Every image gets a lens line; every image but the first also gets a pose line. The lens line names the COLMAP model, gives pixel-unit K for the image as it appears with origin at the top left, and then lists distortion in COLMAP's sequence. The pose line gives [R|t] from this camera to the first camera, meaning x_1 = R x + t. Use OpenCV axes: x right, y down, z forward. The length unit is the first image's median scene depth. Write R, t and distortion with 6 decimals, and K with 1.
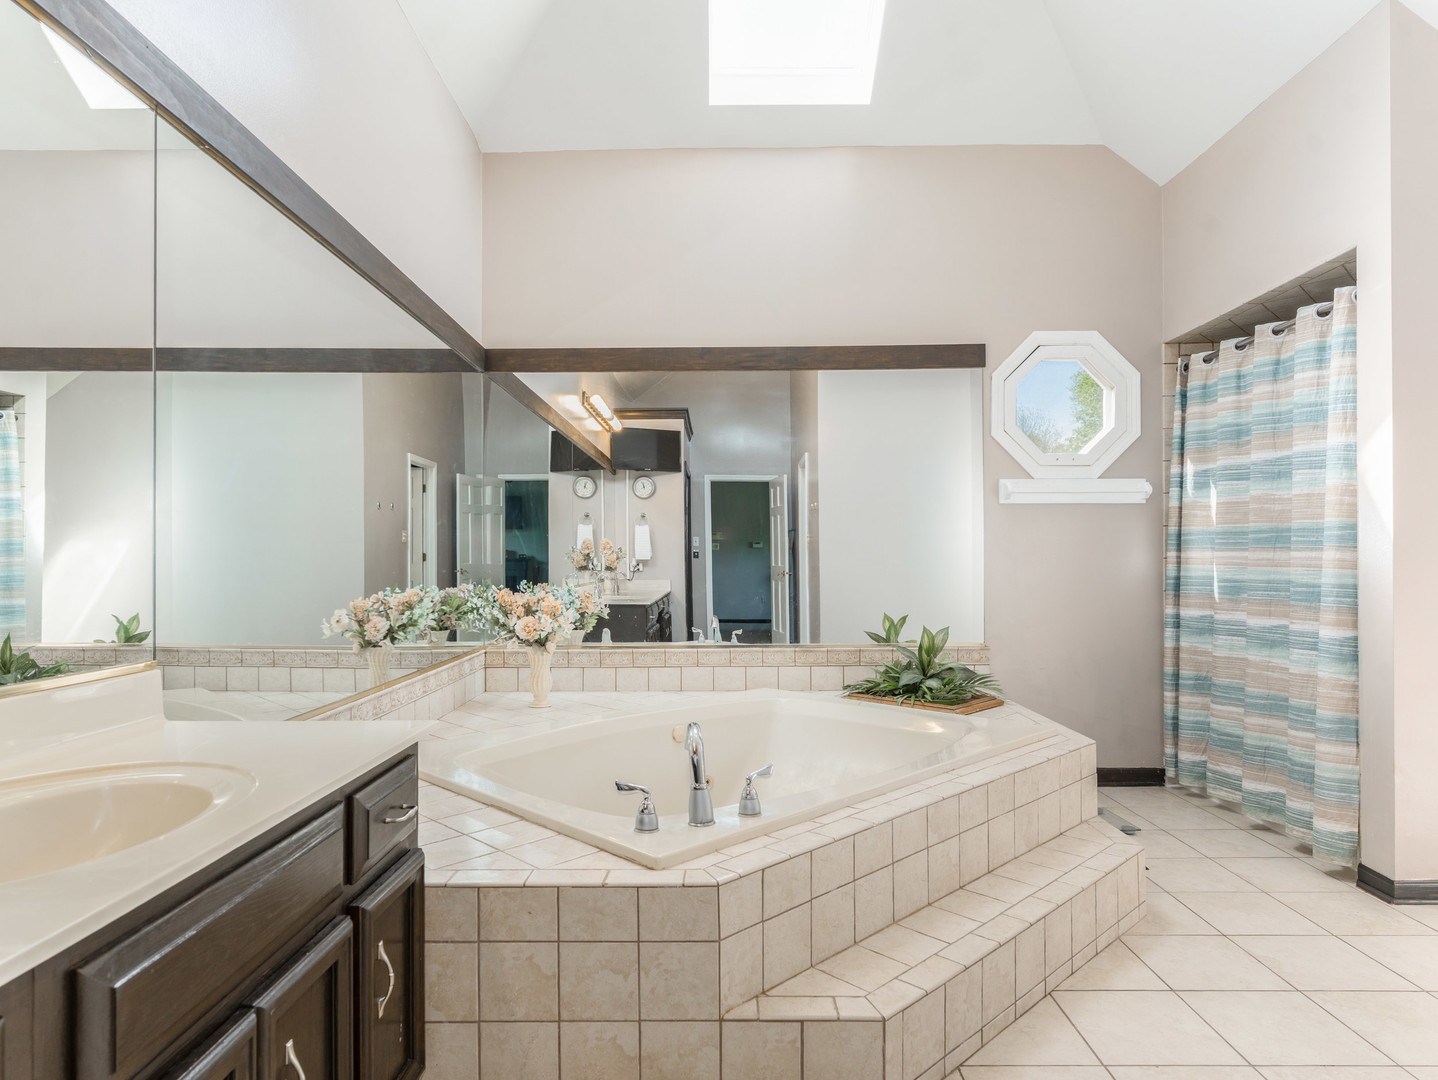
lens RADIAL K [[842.6, 0, 710.4], [0, 842.6, 558.8], [0, 0, 1]] dist [-0.001349, 0.000180]
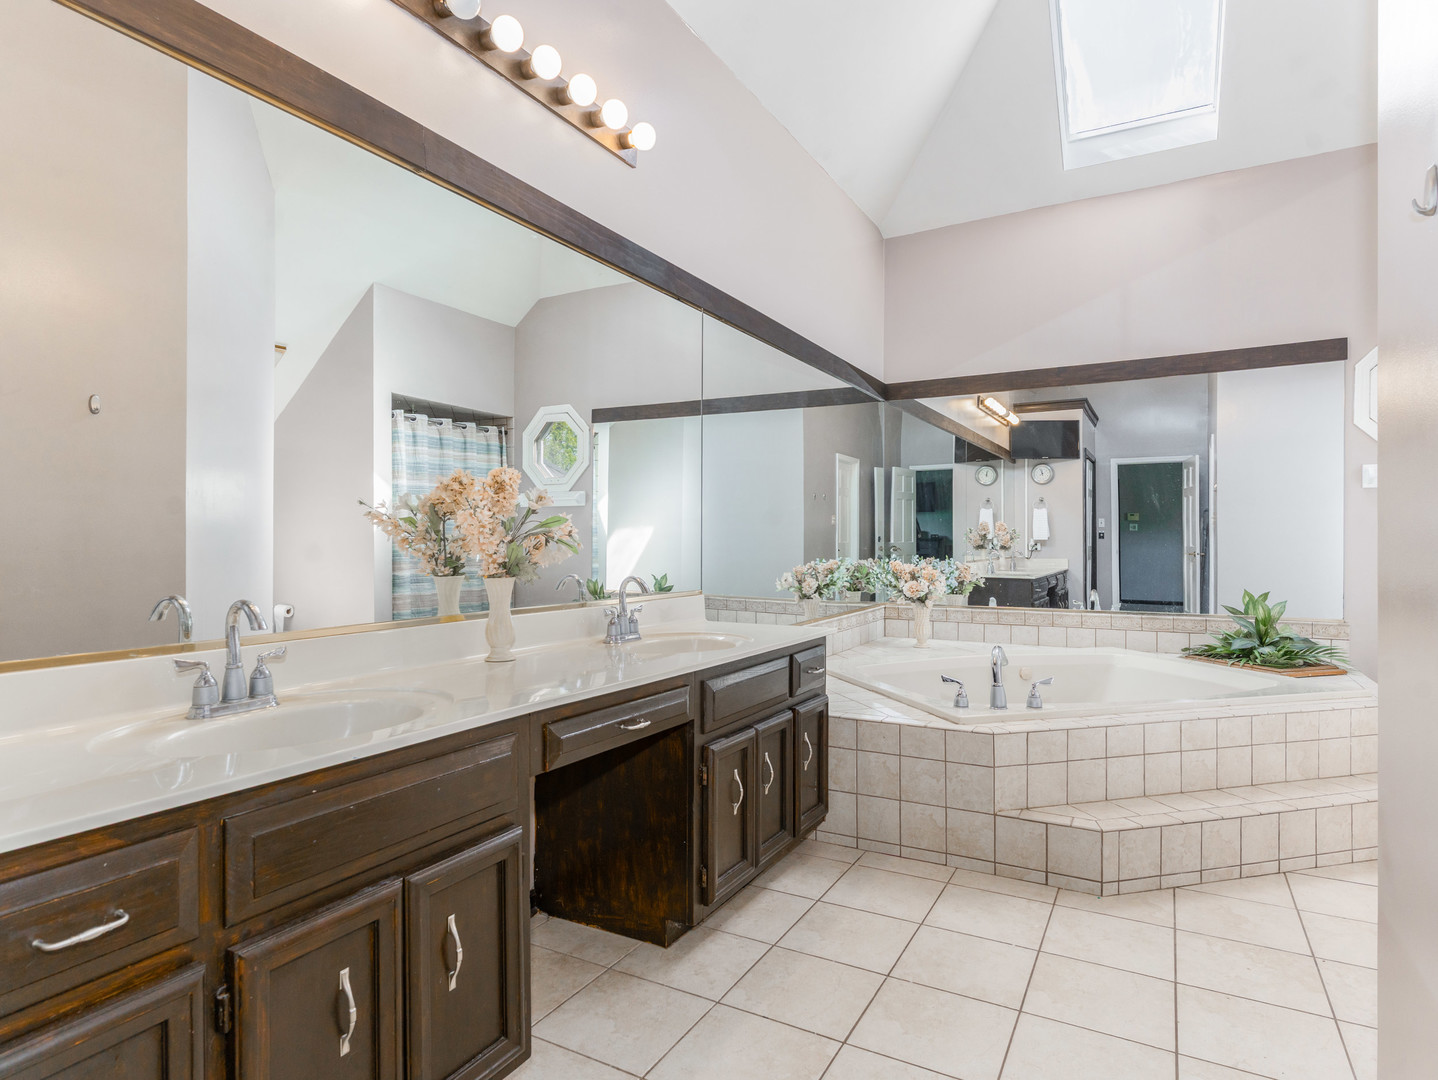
lens RADIAL K [[773.2, 0, 720.0], [0, 773.2, 540.7], [0, 0, 1]] dist [-0.003443, 0.001743]
pose [[0.877440, 0.004200, -0.479667, 0.111632], [-0.002784, 0.999989, 0.003663, -0.000975], [0.479678, -0.001879, 0.877443, -0.255586]]
